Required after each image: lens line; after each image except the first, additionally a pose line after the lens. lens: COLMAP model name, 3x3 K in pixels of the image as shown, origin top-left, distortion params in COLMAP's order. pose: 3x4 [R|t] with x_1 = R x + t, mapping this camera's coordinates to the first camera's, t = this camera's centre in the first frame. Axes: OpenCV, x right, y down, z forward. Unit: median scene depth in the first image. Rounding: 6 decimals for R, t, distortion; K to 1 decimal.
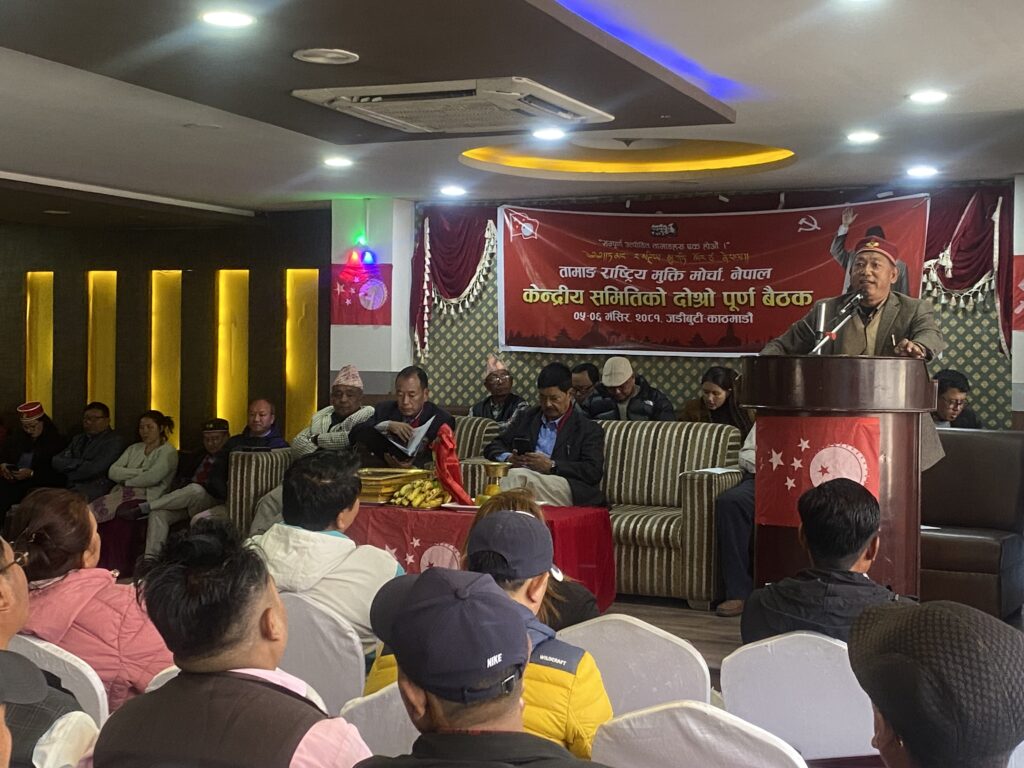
lens RADIAL K [[1658.4, 0, 499.1], [0, 1658.4, 370.7], [0, 0, 1]] dist [0.162502, 0.000000]
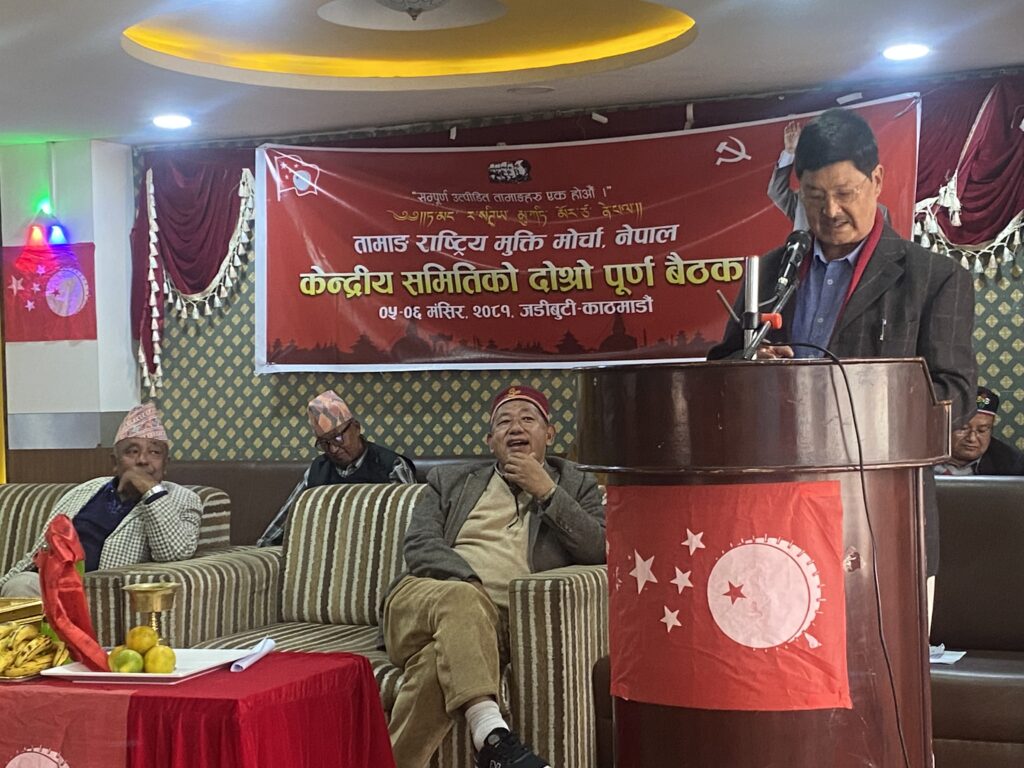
lens RADIAL K [[1930.6, 0, 506.0], [0, 1930.6, 382.2], [0, 0, 1]] dist [0.196885, 0.000000]
pose [[0.998383, -0.042267, 0.038009, 0.067917], [0.042389, 0.999098, -0.002394, -0.002705], [-0.037874, 0.004001, 0.999275, 0.269104]]
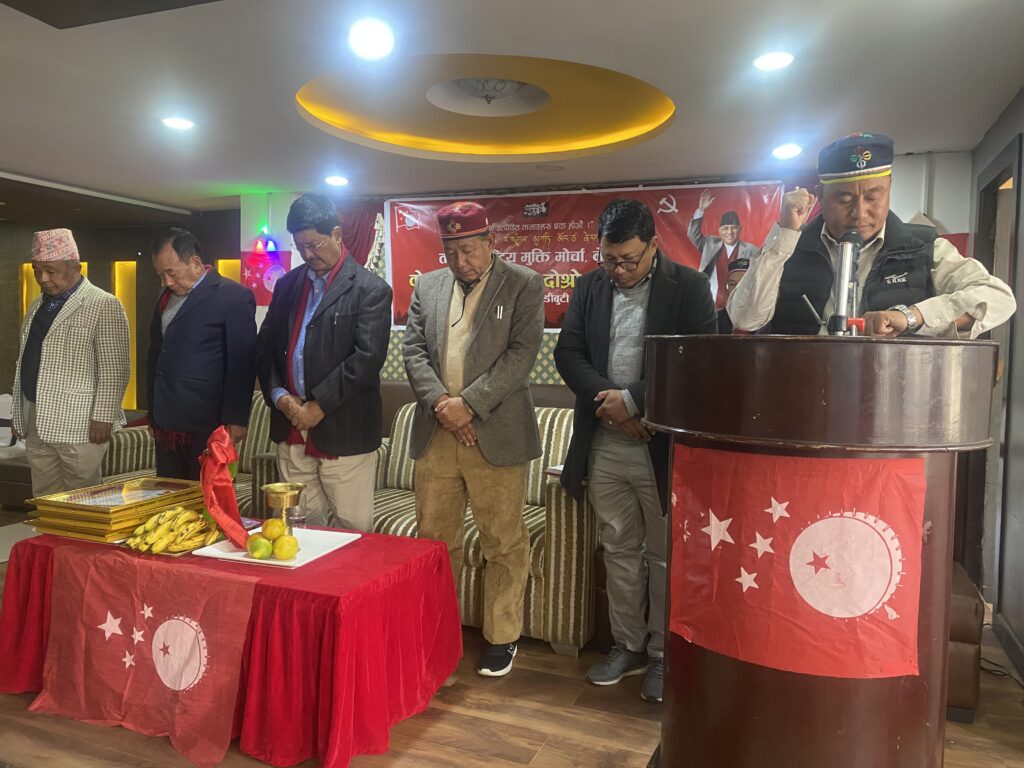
lens RADIAL K [[796.4, 0, 517.3], [0, 796.4, 374.9], [0, 0, 1]] dist [0.037833, -0.038894]
pose [[0.997487, 0.002271, 0.070816, 0.054260], [-0.005225, 0.999122, 0.041557, -0.004425], [-0.070660, -0.041822, 0.996623, 0.484968]]
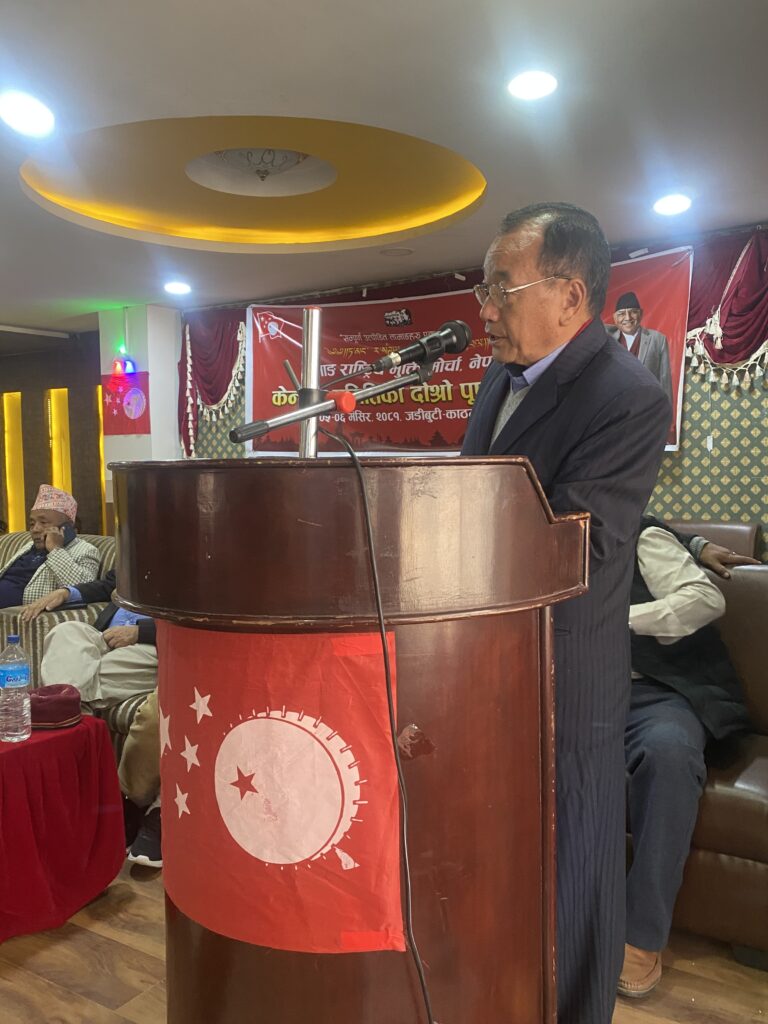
lens RADIAL K [[906.5, 0, 385.0], [0, 906.5, 506.5], [0, 0, 1]] dist [0.101300, -0.178261]
pose [[0.990547, -0.024756, -0.134922, 0.159659], [0.031062, 0.998512, 0.044832, -0.004410], [0.133612, -0.048599, 0.989841, 0.515225]]
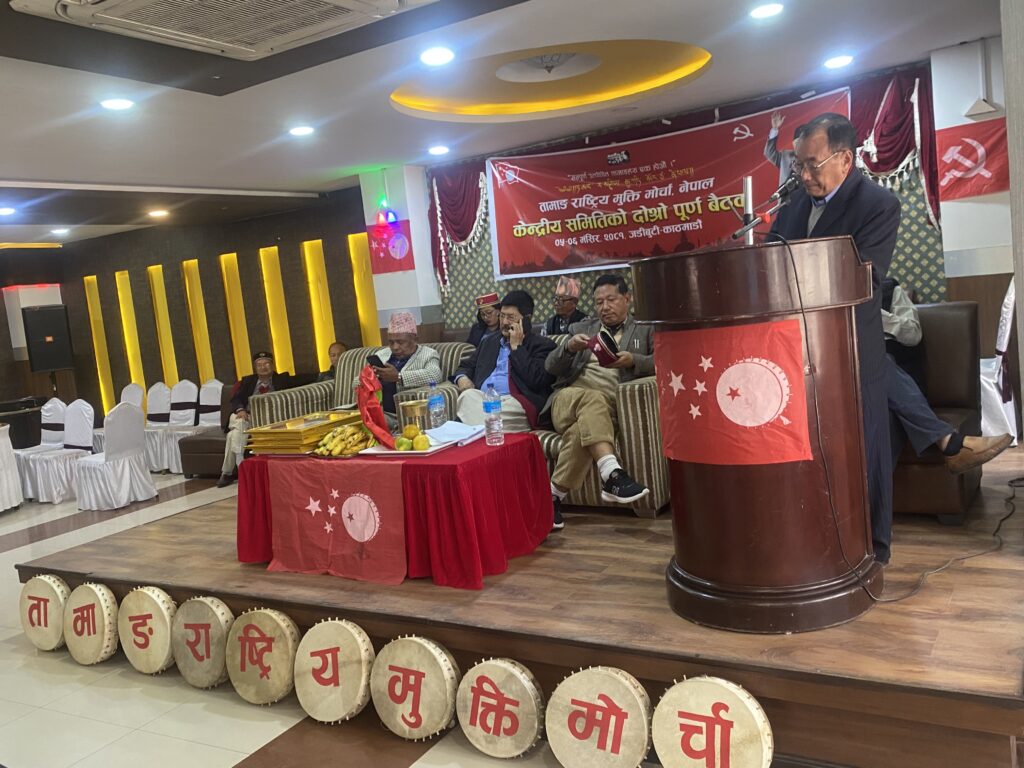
lens RADIAL K [[906.5, 0, 515.5], [0, 906.5, 380.1], [0, 0, 1]] dist [0.101300, -0.178261]
pose [[0.986039, -0.109830, -0.125158, 0.093030], [0.121977, 0.988080, 0.093908, -0.000074], [0.113352, -0.107864, 0.987683, 0.353705]]
